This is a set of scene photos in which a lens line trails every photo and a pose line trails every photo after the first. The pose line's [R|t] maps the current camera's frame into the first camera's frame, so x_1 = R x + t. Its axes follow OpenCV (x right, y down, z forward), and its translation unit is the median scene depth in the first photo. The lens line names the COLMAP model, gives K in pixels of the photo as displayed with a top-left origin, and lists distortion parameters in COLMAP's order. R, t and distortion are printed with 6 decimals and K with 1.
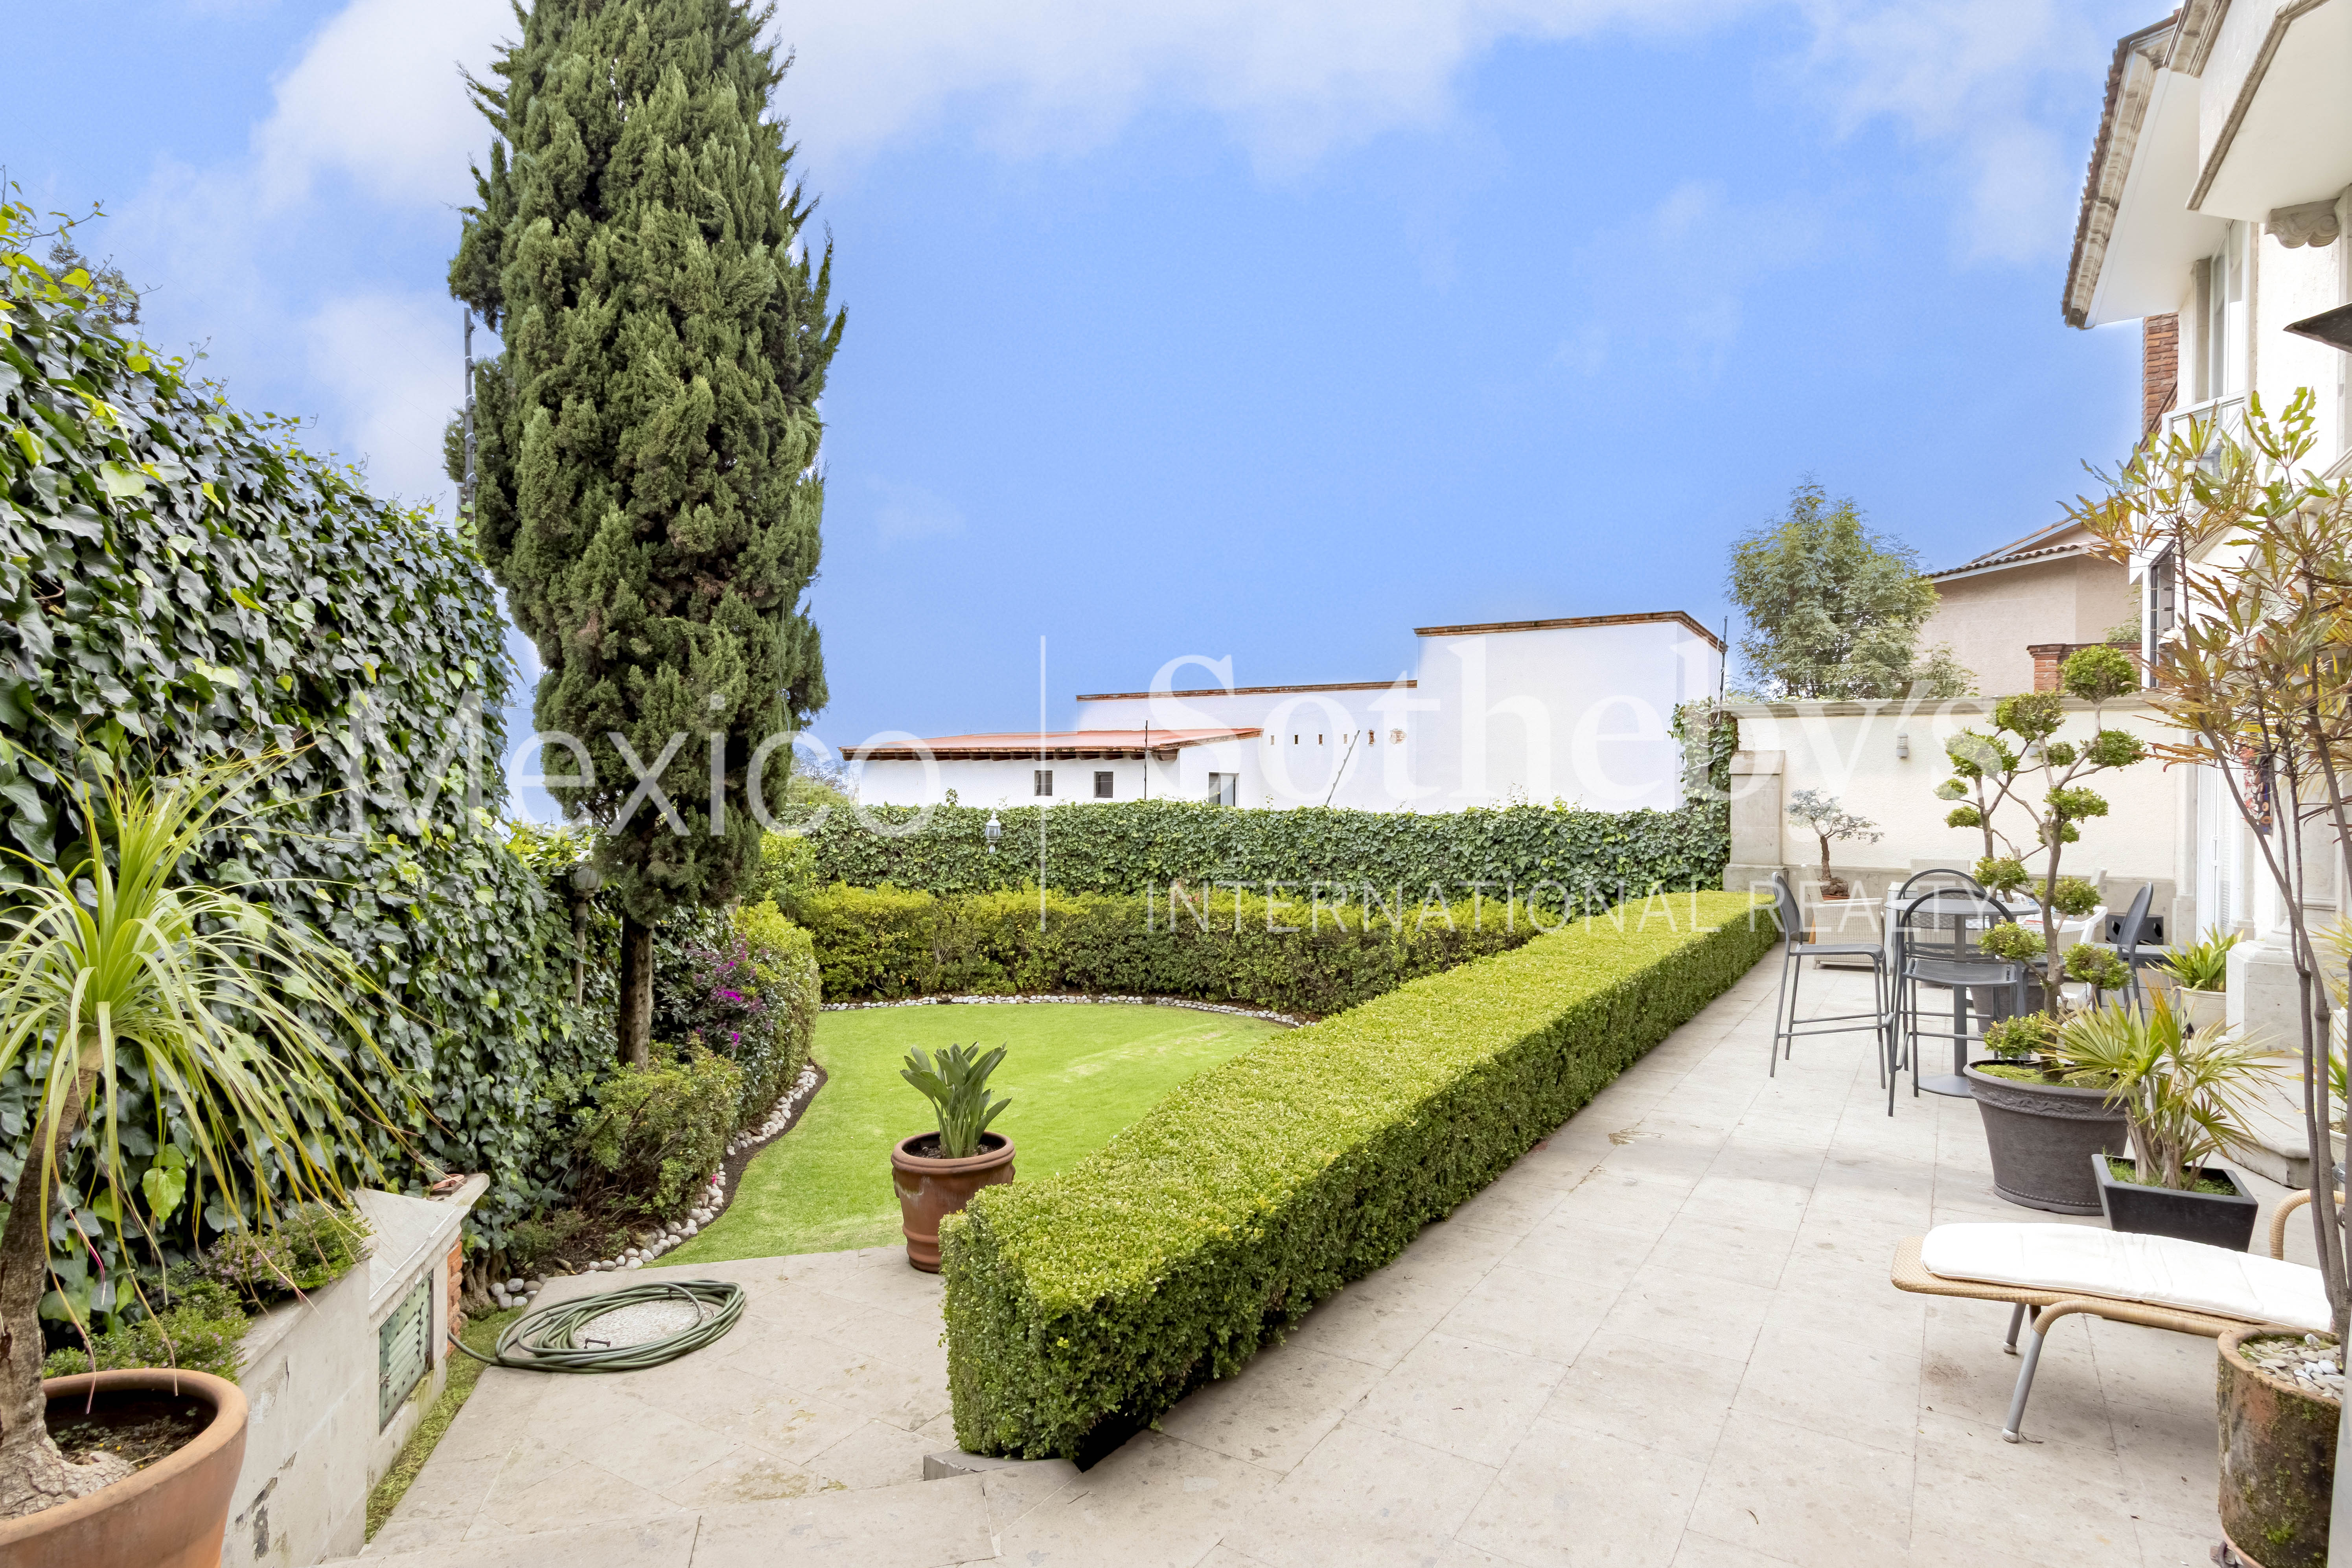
lens RADIAL K [[1183.8, 0, 1195.5], [0, 1183.8, 699.9], [0, 0, 1]] dist [-0.000061, -0.000054]
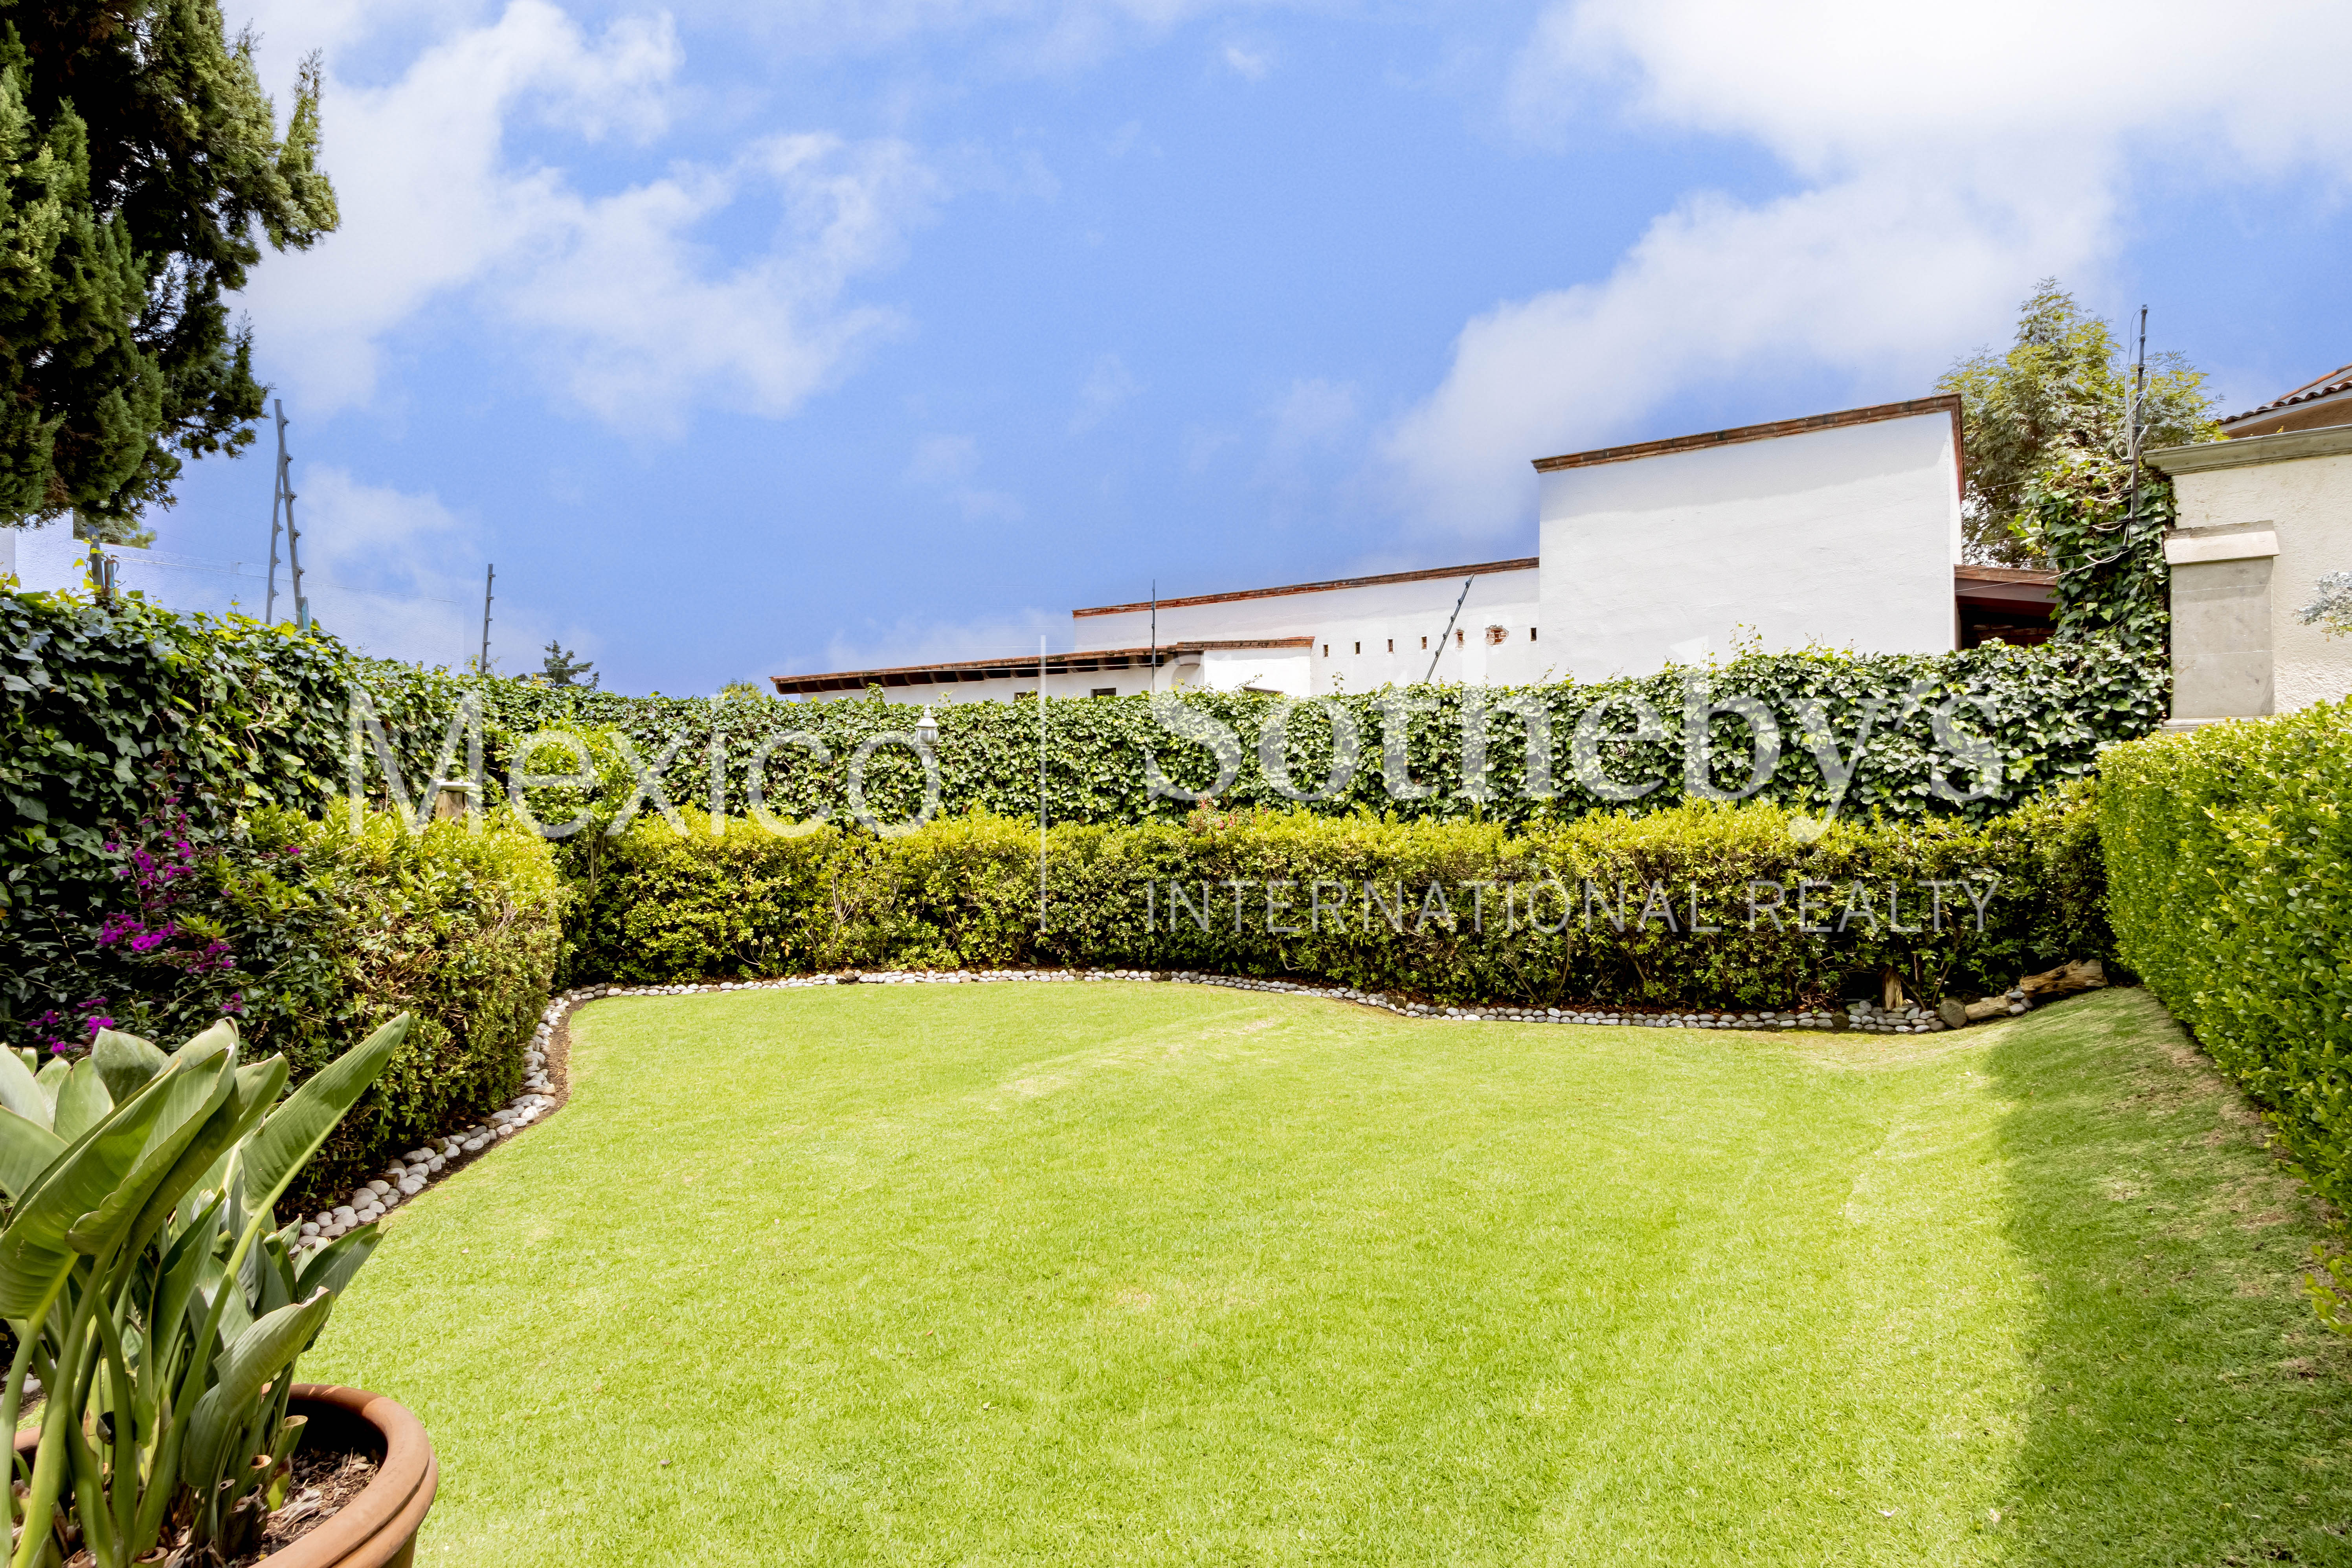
lens RADIAL K [[1312.2, 0, 1175.2], [0, 1312.2, 784.7], [0, 0, 1]] dist [0.002219, 0.000641]
pose [[0.999074, -0.016980, -0.039534, -0.000588], [0.020459, 0.995793, 0.089323, 0.082756], [0.037851, -0.090049, 0.995218, 0.284090]]
